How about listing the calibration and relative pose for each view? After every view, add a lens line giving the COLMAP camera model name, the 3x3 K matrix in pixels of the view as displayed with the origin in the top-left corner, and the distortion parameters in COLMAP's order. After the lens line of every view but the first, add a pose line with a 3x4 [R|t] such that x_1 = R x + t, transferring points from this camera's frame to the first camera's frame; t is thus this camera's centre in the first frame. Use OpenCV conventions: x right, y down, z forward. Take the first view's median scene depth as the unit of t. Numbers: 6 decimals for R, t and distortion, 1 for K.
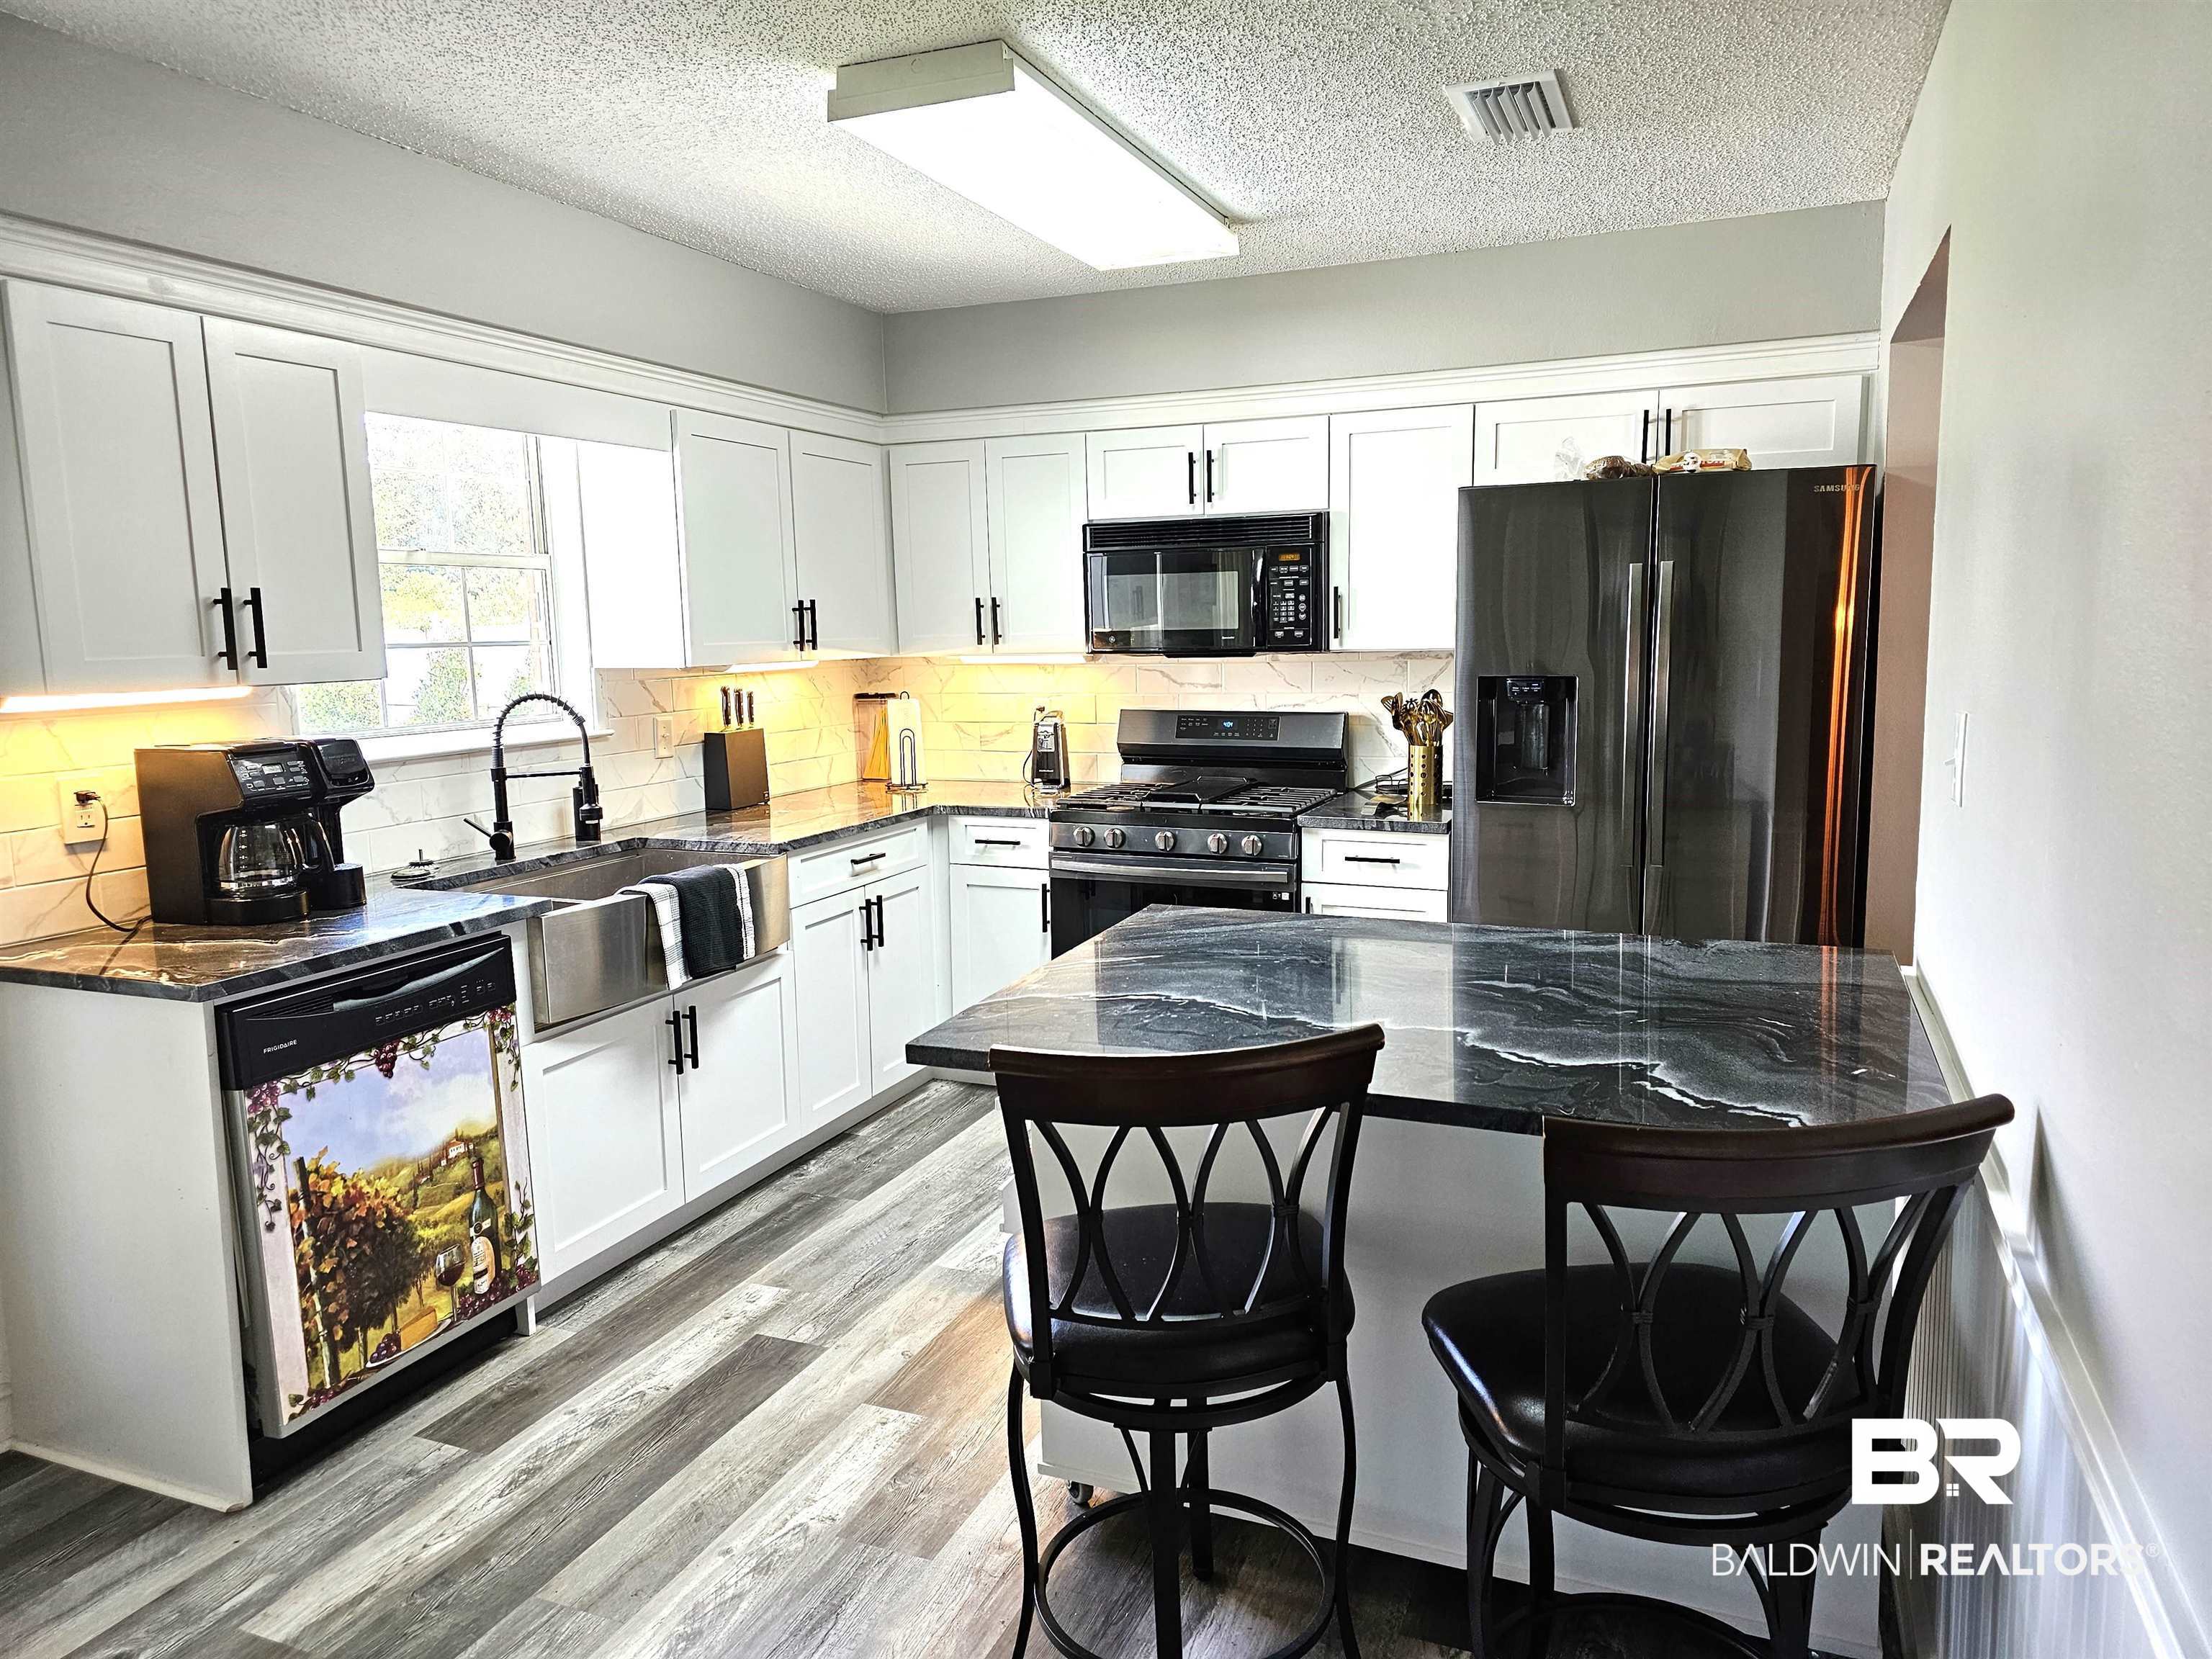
lens RADIAL K [[1493.9, 0, 1120.2], [0, 1493.9, 828.2], [0, 0, 1]] dist [0.035774, -0.029828]
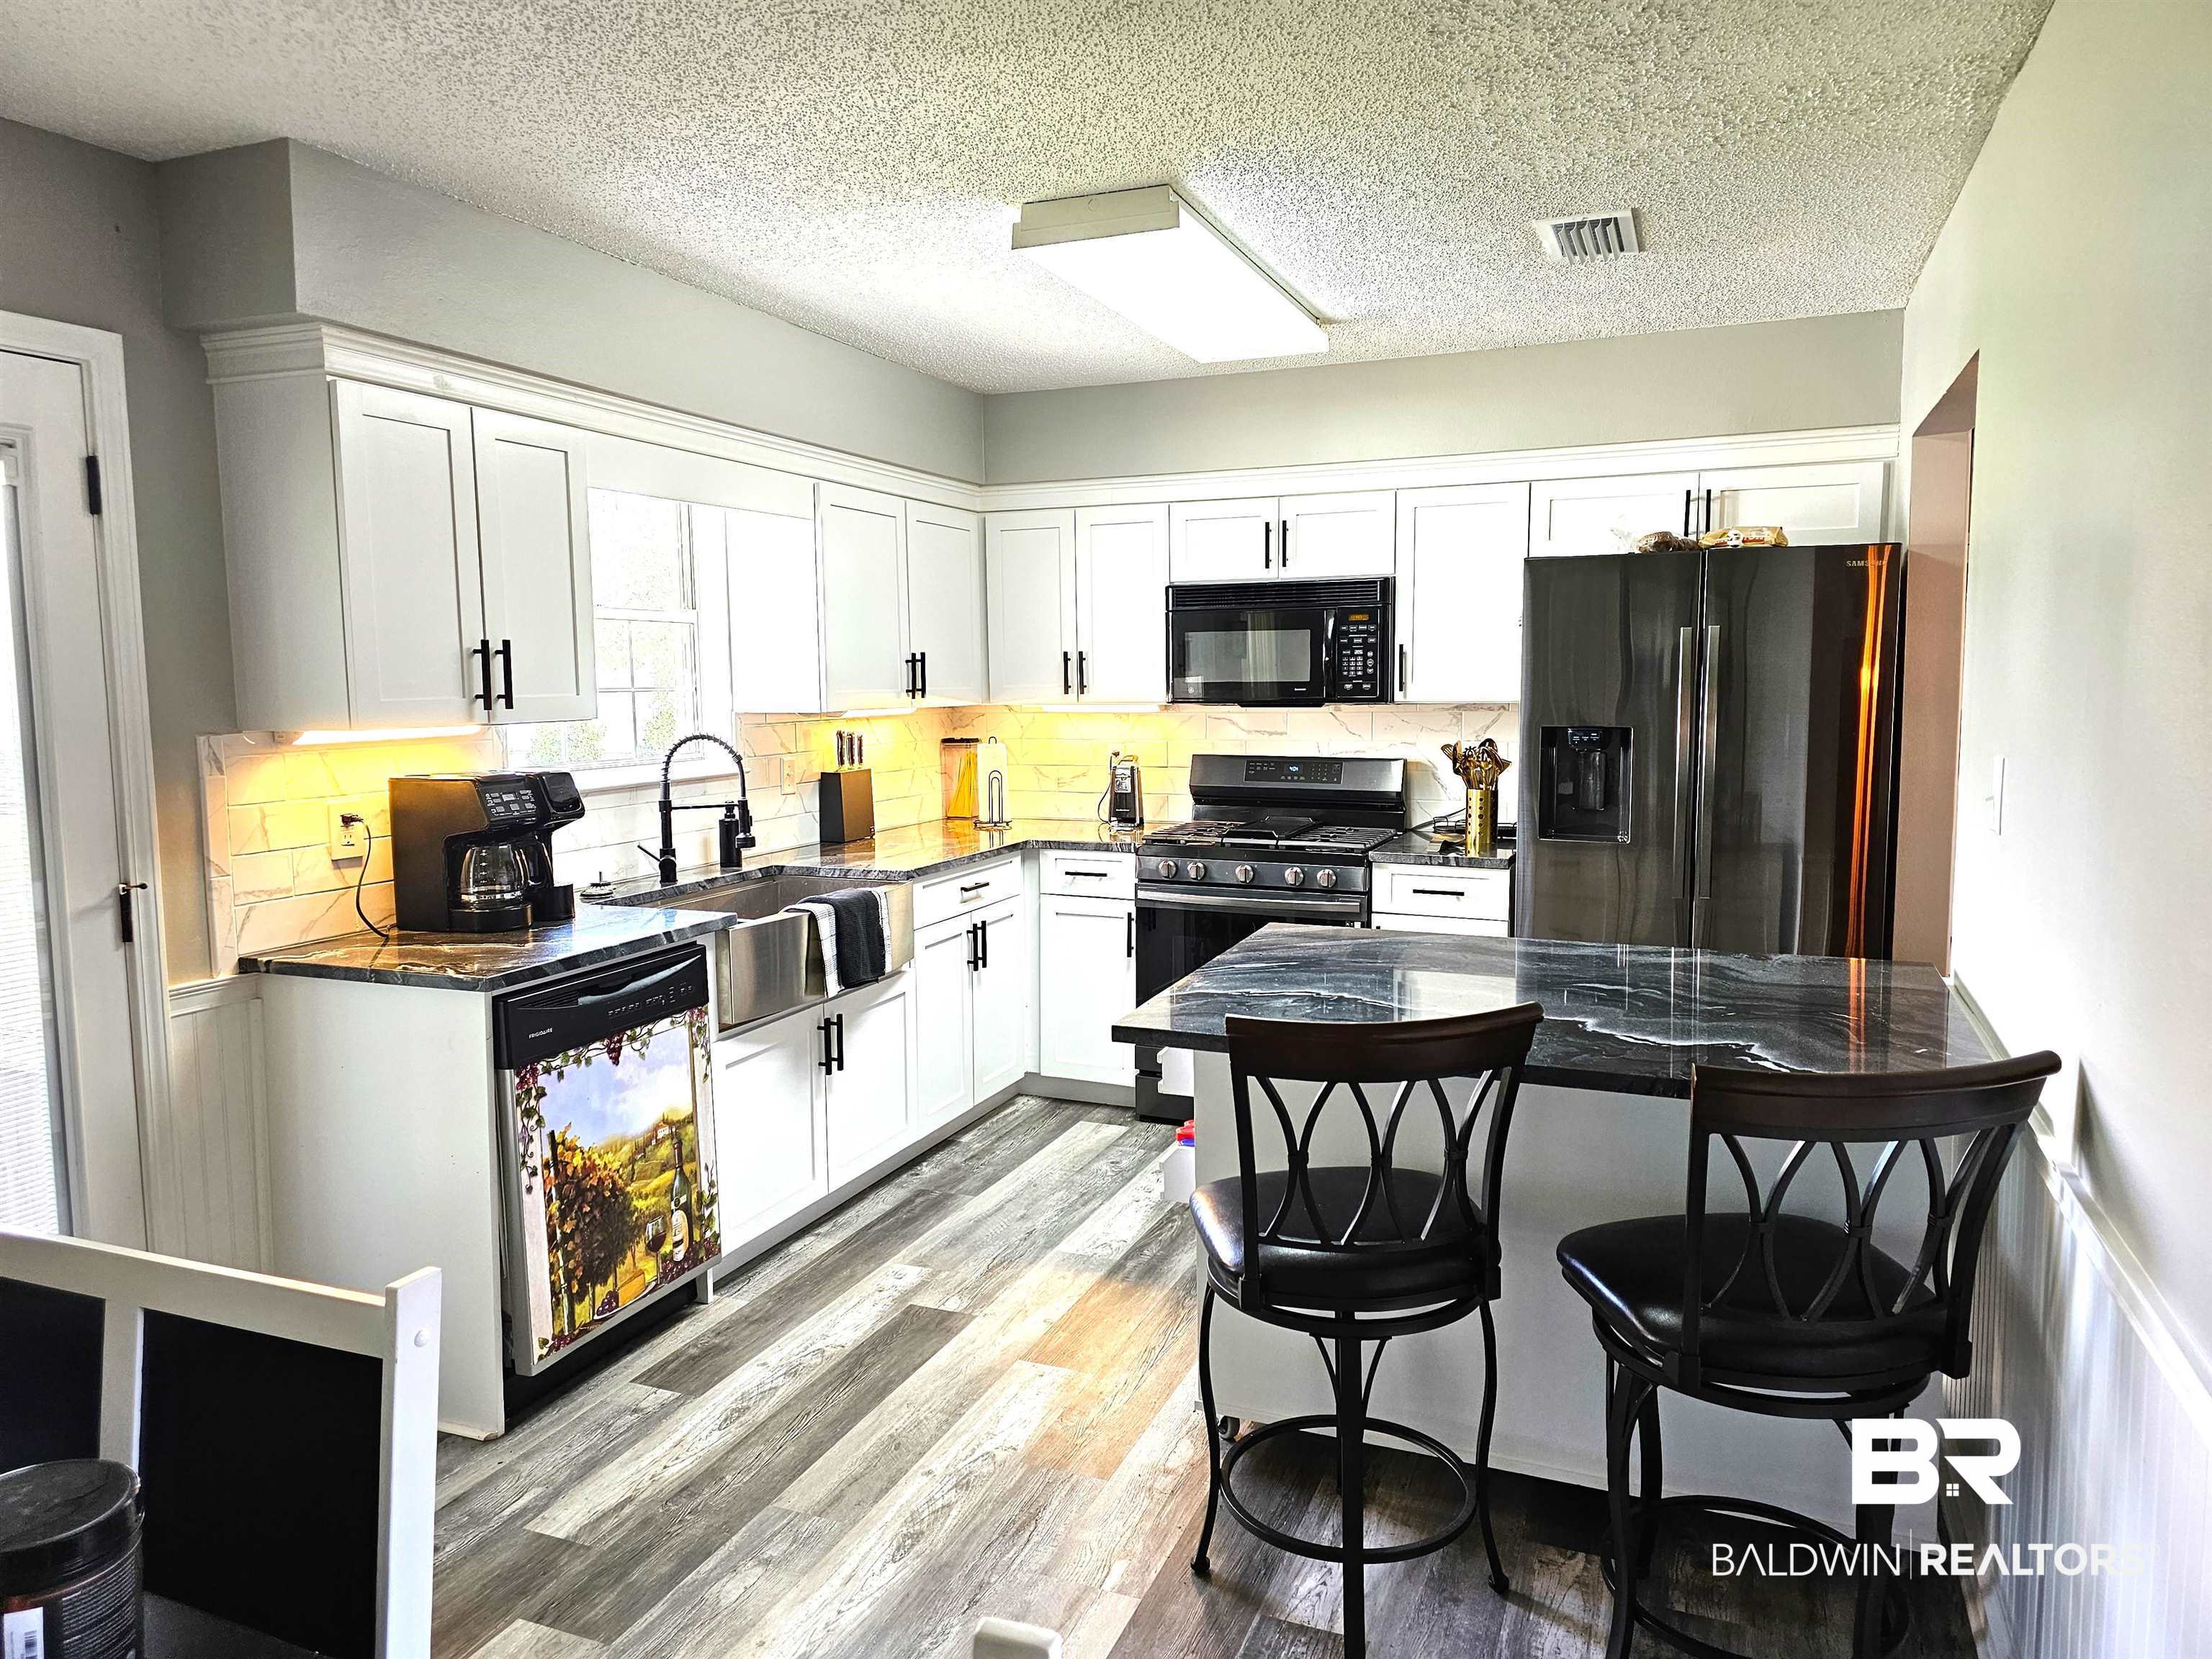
lens RADIAL K [[1493.9, 0, 1100.7], [0, 1493.9, 828.6], [0, 0, 1]] dist [0.035774, -0.029828]
pose [[0.999953, 0.009615, -0.000784, -0.110790], [-0.009636, 0.999391, -0.033527, 0.019212], [0.000461, 0.033533, 0.999438, -0.142675]]
